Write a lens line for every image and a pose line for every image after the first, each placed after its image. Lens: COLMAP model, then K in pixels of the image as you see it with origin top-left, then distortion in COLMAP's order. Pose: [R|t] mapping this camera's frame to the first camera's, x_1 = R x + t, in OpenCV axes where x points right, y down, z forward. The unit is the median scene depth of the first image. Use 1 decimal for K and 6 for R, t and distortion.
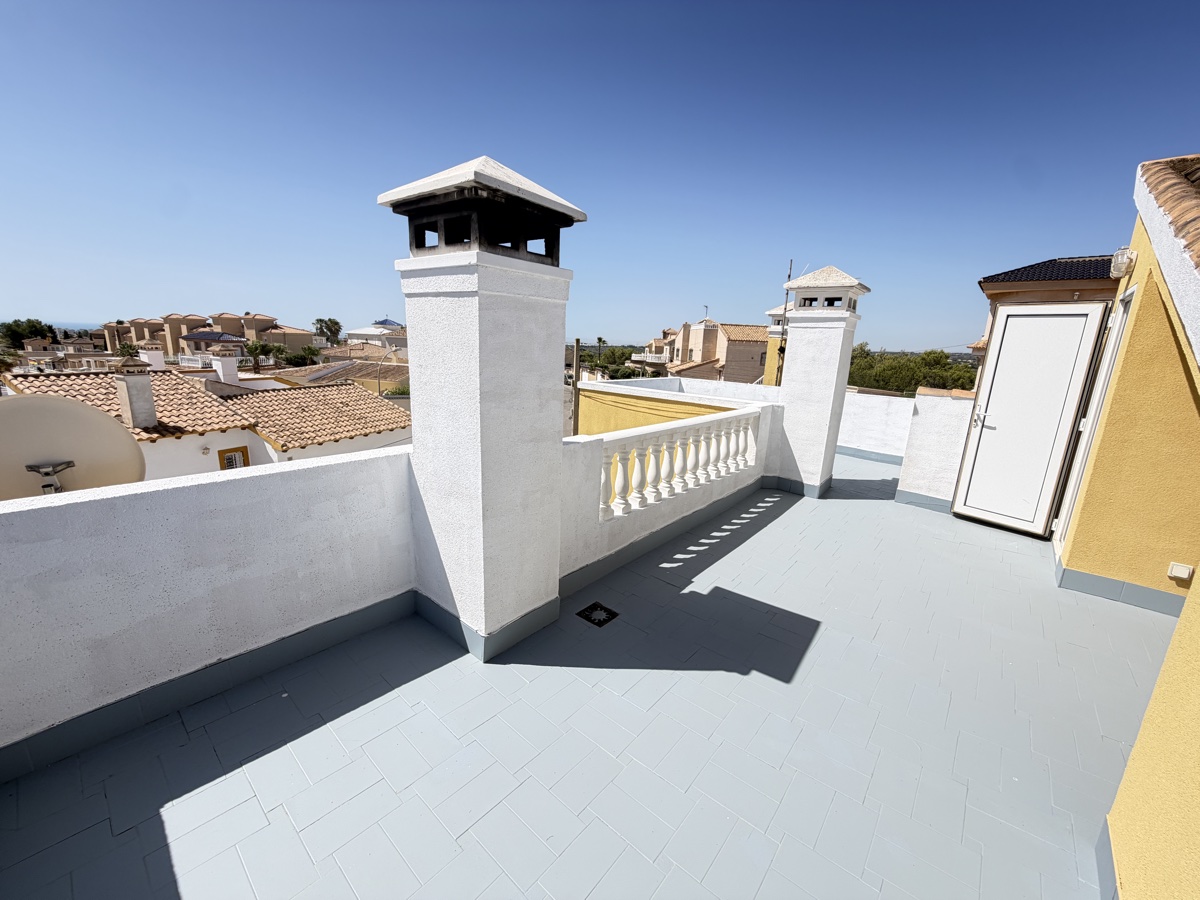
lens RADIAL K [[478.7, 0, 597.6], [0, 478.7, 453.0], [0, 0, 1]] dist [0.000573, -0.000364]
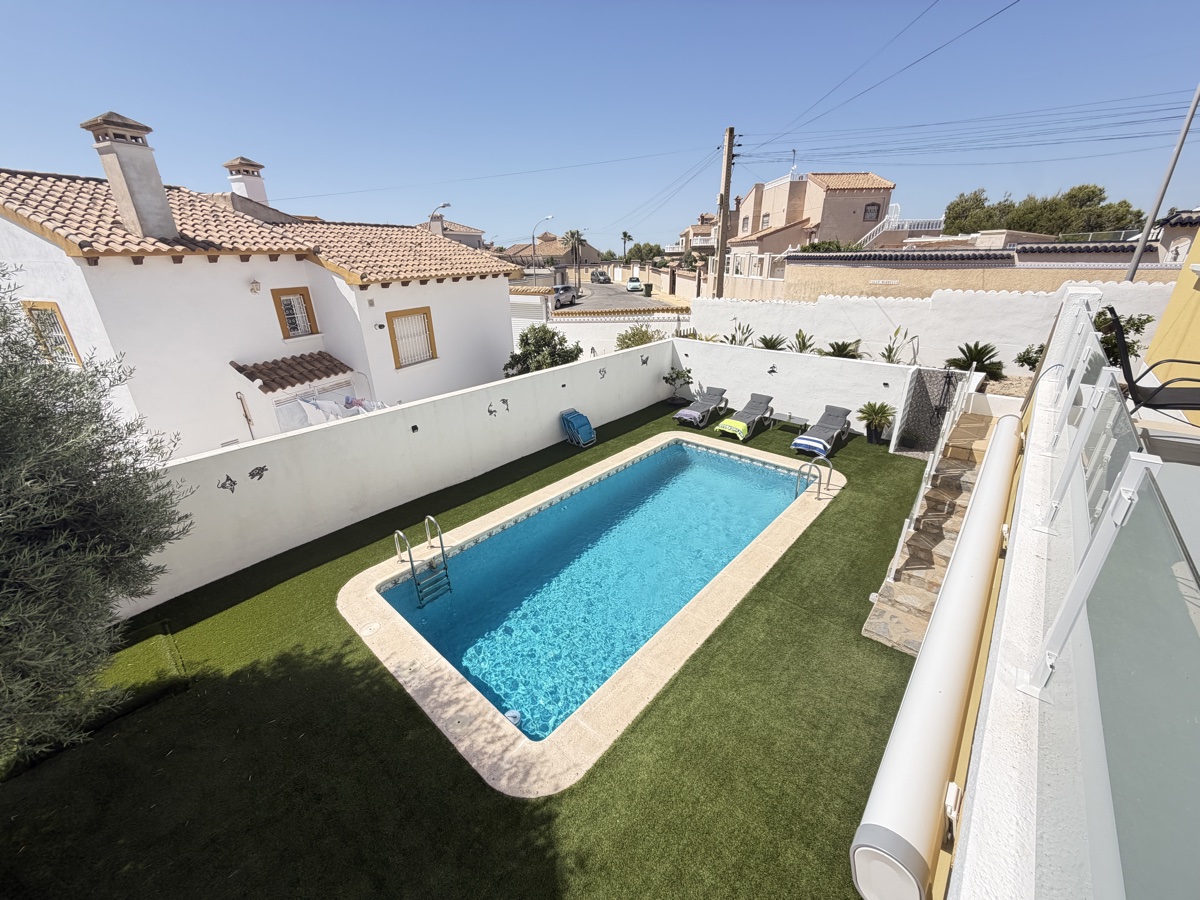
lens RADIAL K [[478.7, 0, 597.6], [0, 478.7, 453.0], [0, 0, 1]] dist [0.000573, -0.000364]
pose [[0.998347, -0.051879, -0.024724, -0.100815], [0.055211, 0.985234, 0.162066, 0.044408], [0.015951, -0.163163, 0.986470, 0.092062]]
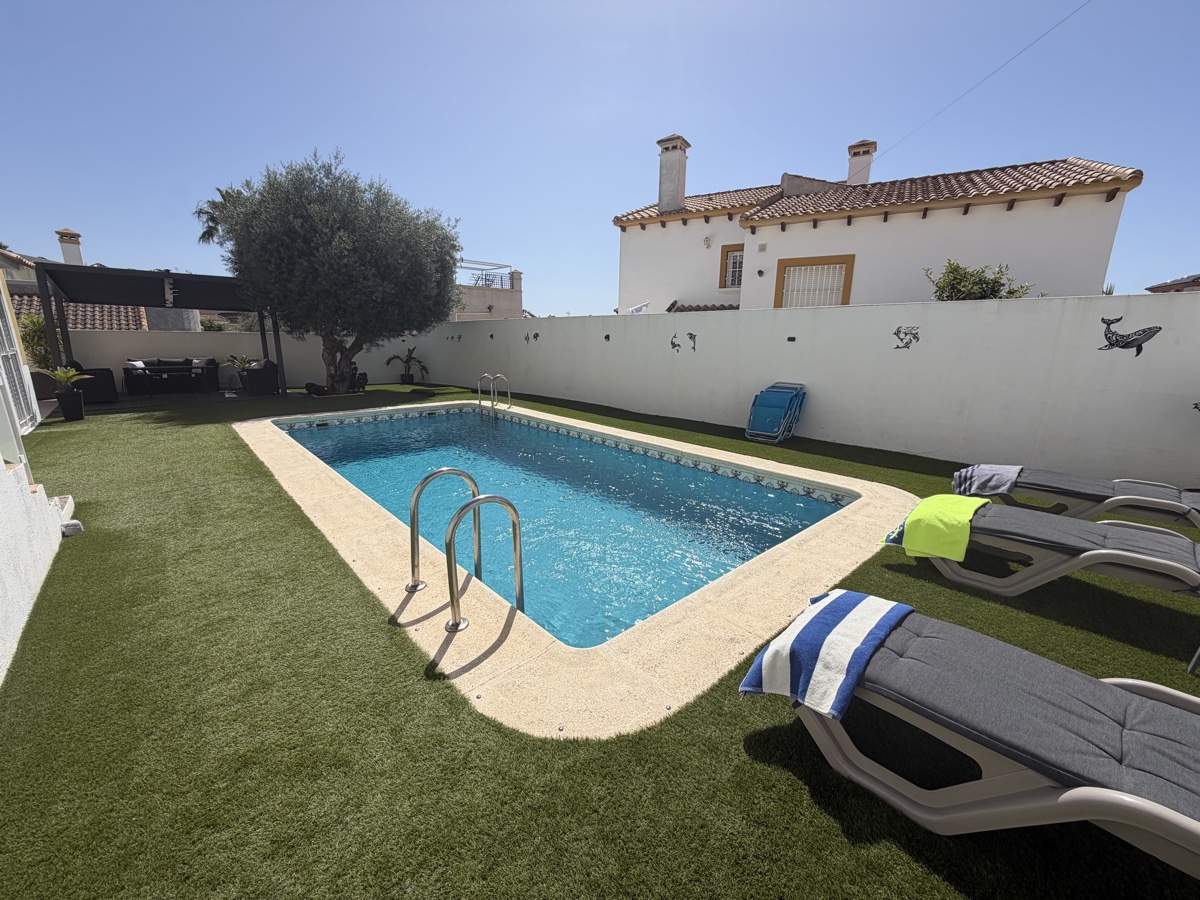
lens RADIAL K [[478.7, 0, 597.6], [0, 478.7, 453.0], [0, 0, 1]] dist [0.000573, -0.000364]
pose [[-0.109418, 0.195777, -0.974525, 0.029144], [-0.245536, 0.944706, 0.217354, 0.064197], [0.963193, 0.263063, -0.055298, 0.293740]]
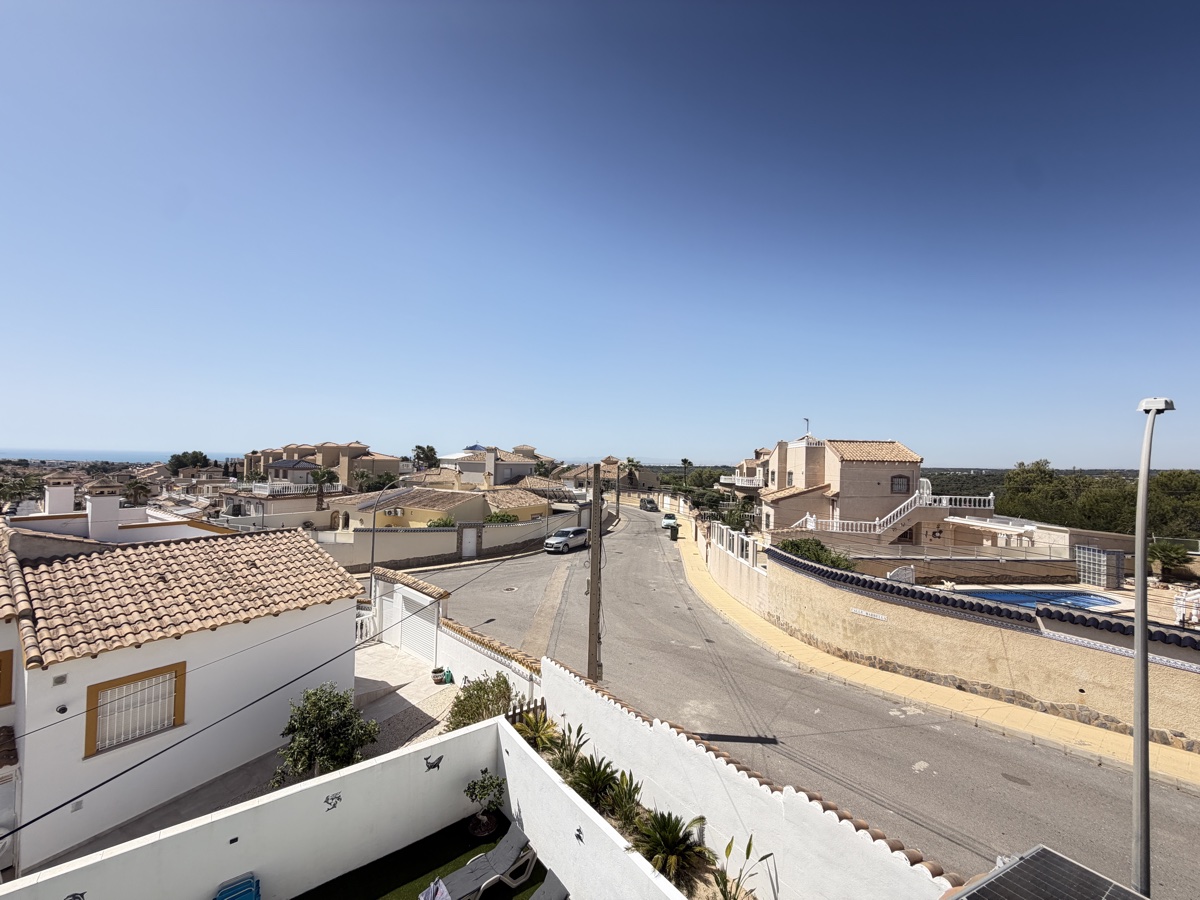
lens RADIAL K [[478.7, 0, 597.6], [0, 478.7, 453.0], [0, 0, 1]] dist [0.000573, -0.000364]
pose [[0.981463, -0.018141, -0.190793, 0.032366], [-0.029528, 0.969310, -0.244063, -0.042207], [0.189365, 0.245173, 0.950805, 0.169349]]
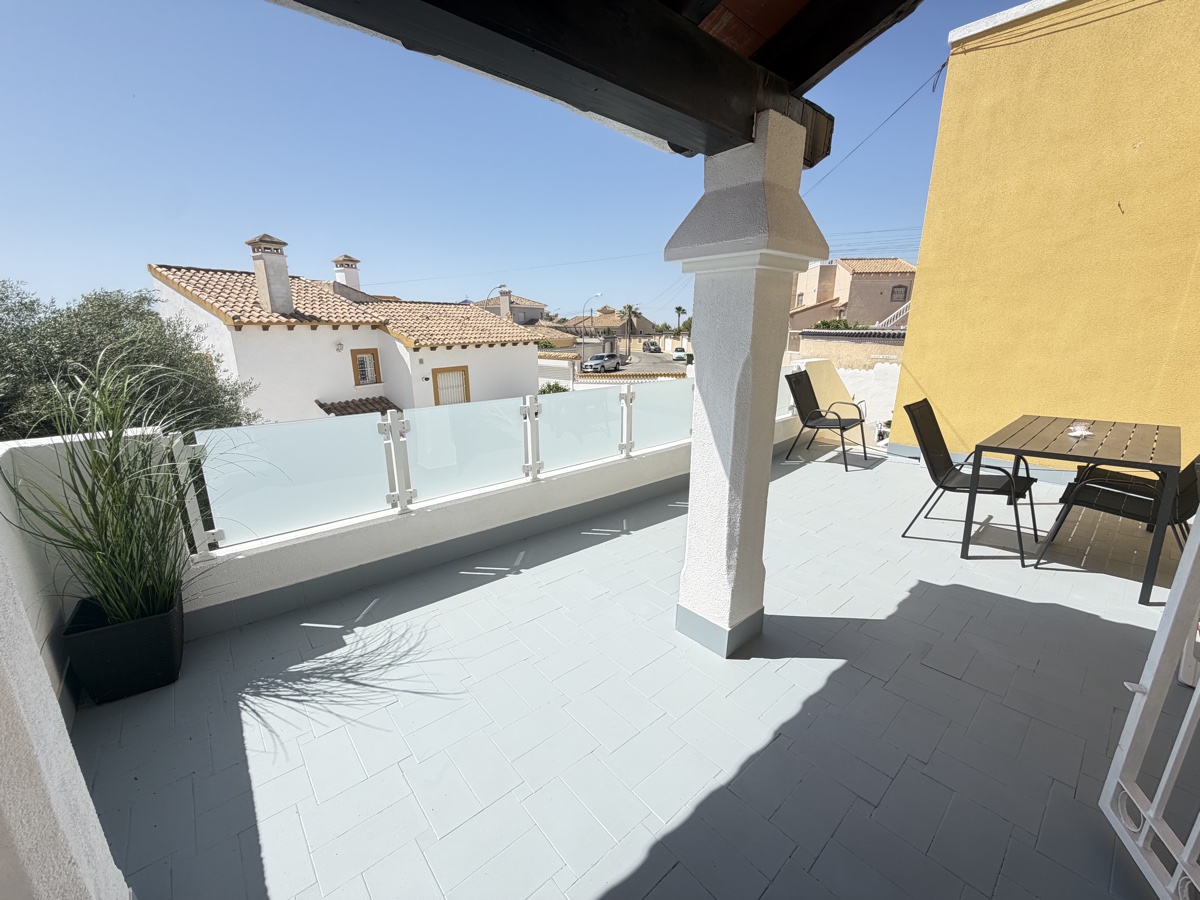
lens RADIAL K [[478.7, 0, 597.6], [0, 478.7, 453.0], [0, 0, 1]] dist [0.000573, -0.000364]
pose [[0.990456, -0.005648, -0.137711, -0.060332], [0.009389, 0.999604, 0.026535, 0.055342], [0.137507, -0.027575, 0.990117, 0.044519]]
